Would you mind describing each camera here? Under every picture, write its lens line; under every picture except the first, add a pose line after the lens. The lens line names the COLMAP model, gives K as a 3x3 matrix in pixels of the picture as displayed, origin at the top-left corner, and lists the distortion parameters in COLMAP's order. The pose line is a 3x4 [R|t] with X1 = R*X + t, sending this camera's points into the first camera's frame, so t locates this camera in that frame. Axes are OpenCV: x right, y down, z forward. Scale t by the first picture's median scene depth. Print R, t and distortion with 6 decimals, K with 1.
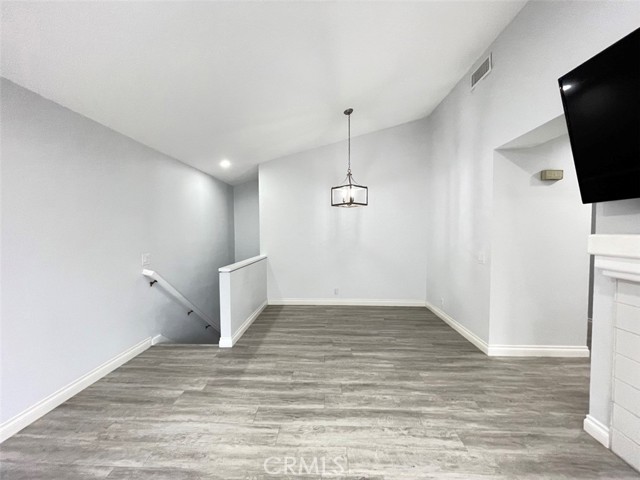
lens RADIAL K [[257.2, 0, 316.9], [0, 257.2, 239.8], [0, 0, 1]] dist [0.000149, 0.000324]
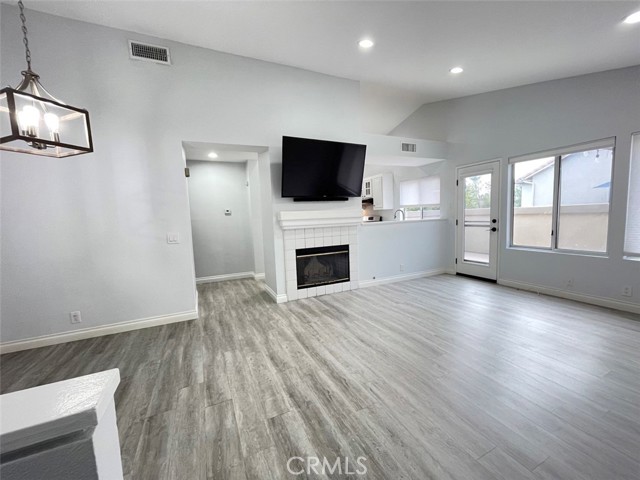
lens RADIAL K [[257.2, 0, 316.9], [0, 257.2, 239.8], [0, 0, 1]] dist [0.000149, 0.000324]
pose [[-0.460791, -0.060508, 0.885444, -0.799466], [0.068560, 0.992265, 0.103487, 0.009437], [-0.884857, 0.108392, -0.453079, 1.321043]]
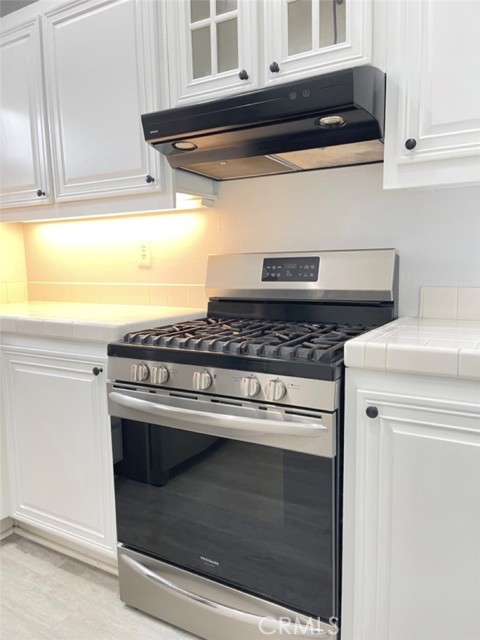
lens RADIAL K [[481.8, 0, 239.1], [0, 481.8, 324.5], [0, 0, 1]] dist [0.097043, -0.134665]
pose [[-0.885313, -0.040150, 0.463260, 1.551266], [0.036873, 0.987066, 0.156013, 0.092980], [-0.463532, 0.155203, -0.872382, -0.066047]]
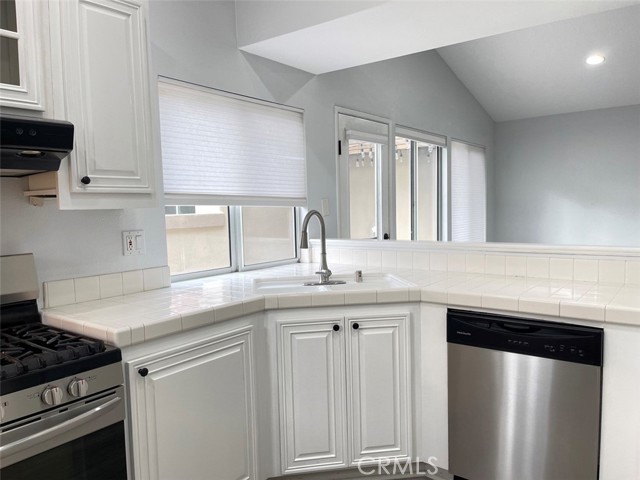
lens RADIAL K [[481.8, 0, 322.9], [0, 481.8, 241.5], [0, 0, 1]] dist [0.097043, -0.134665]
pose [[-0.558635, 0.080907, -0.825458, 2.128834], [0.000149, 0.995241, 0.097447, -0.004527], [0.829413, 0.054315, -0.555988, 0.068750]]
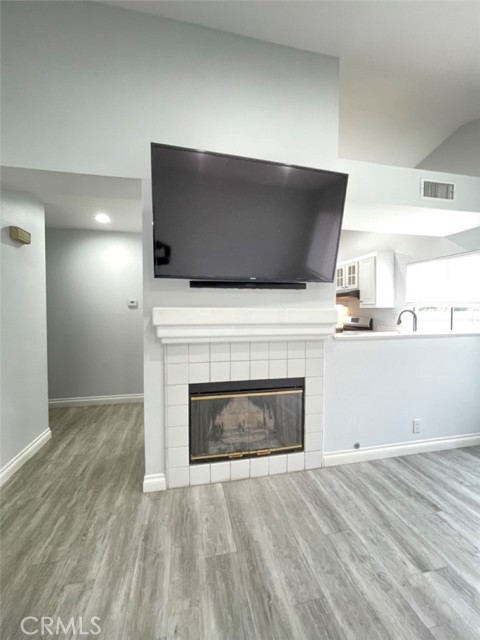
lens RADIAL K [[257.2, 0, 240.4], [0, 257.2, 316.7], [0, 0, 1]] dist [0.000149, 0.000324]
pose [[-0.260024, -0.023623, 0.965313, -0.054178], [0.031126, 0.998976, 0.032831, -0.004775], [-0.965100, 0.038583, -0.259023, 0.702544]]
